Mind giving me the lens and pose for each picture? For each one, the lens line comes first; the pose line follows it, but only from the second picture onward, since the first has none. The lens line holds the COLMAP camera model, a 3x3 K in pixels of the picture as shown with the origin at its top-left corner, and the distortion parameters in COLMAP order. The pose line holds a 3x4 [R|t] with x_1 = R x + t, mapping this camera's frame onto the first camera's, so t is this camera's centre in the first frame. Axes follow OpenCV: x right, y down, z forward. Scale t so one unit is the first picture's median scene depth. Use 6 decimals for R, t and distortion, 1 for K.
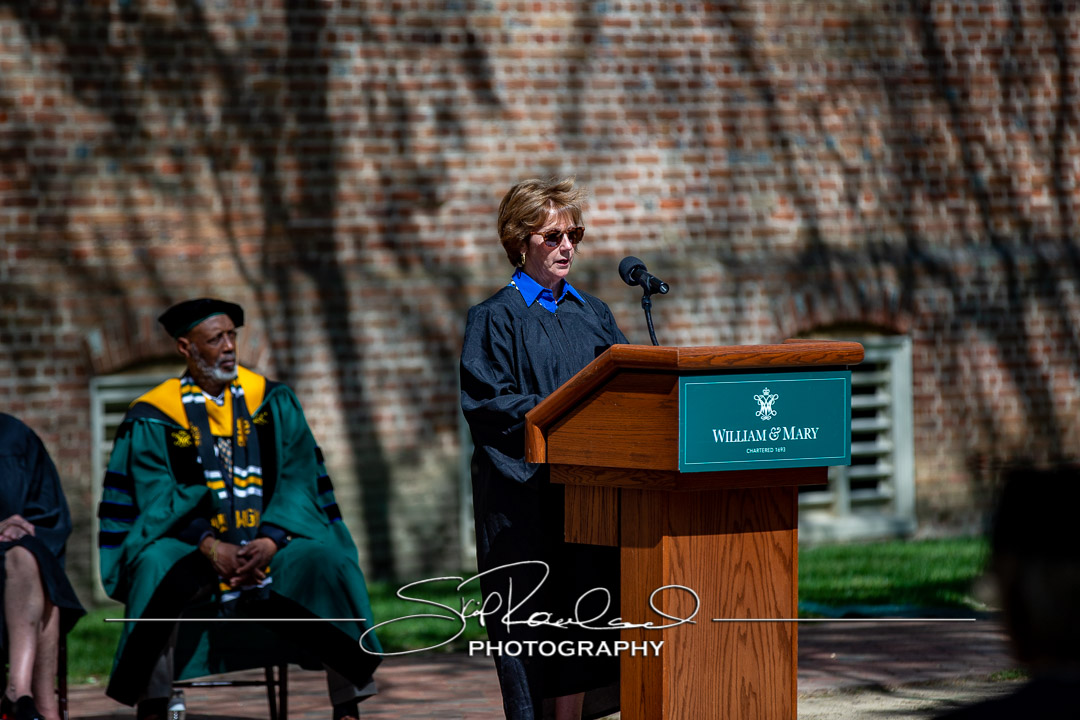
lens RADIAL K [[6268.8, 0, 536.4], [0, 6268.8, 352.9], [0, 0, 1]] dist [1.821859, 0.000000]
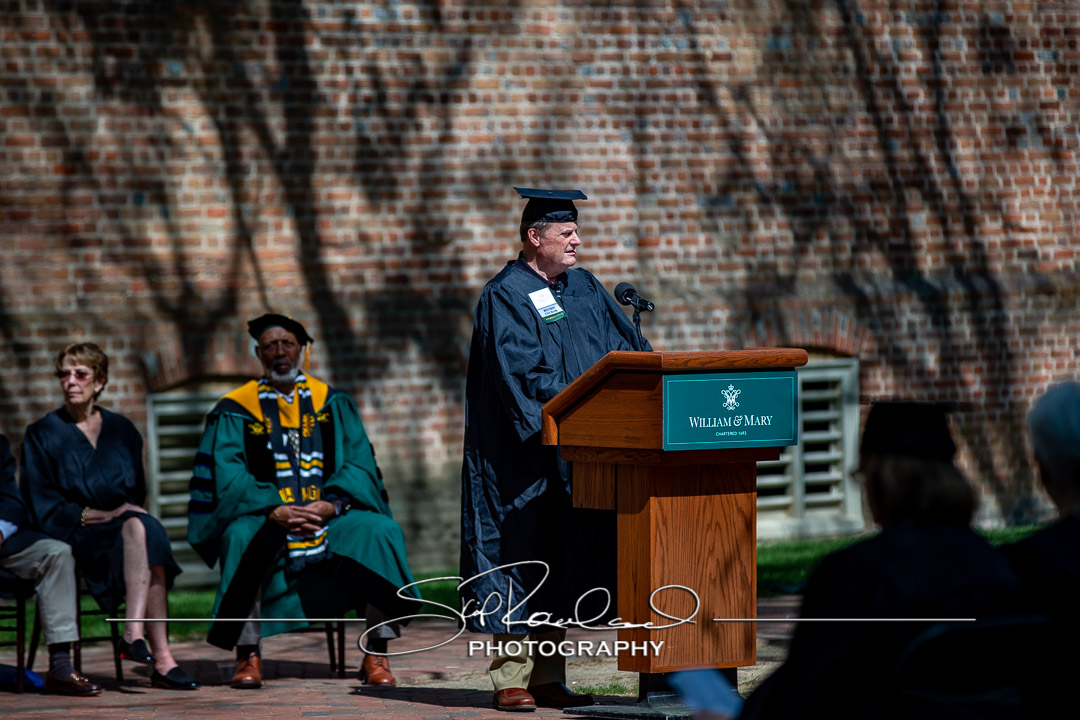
lens RADIAL K [[6268.8, 0, 481.2], [0, 6268.8, 347.3], [0, 0, 1]] dist [1.821859, 0.000000]
pose [[0.999995, 0.002054, -0.002450, -0.010968], [-0.002072, 0.999972, -0.007208, 0.007118], [0.002435, 0.007213, 0.999971, -0.271239]]
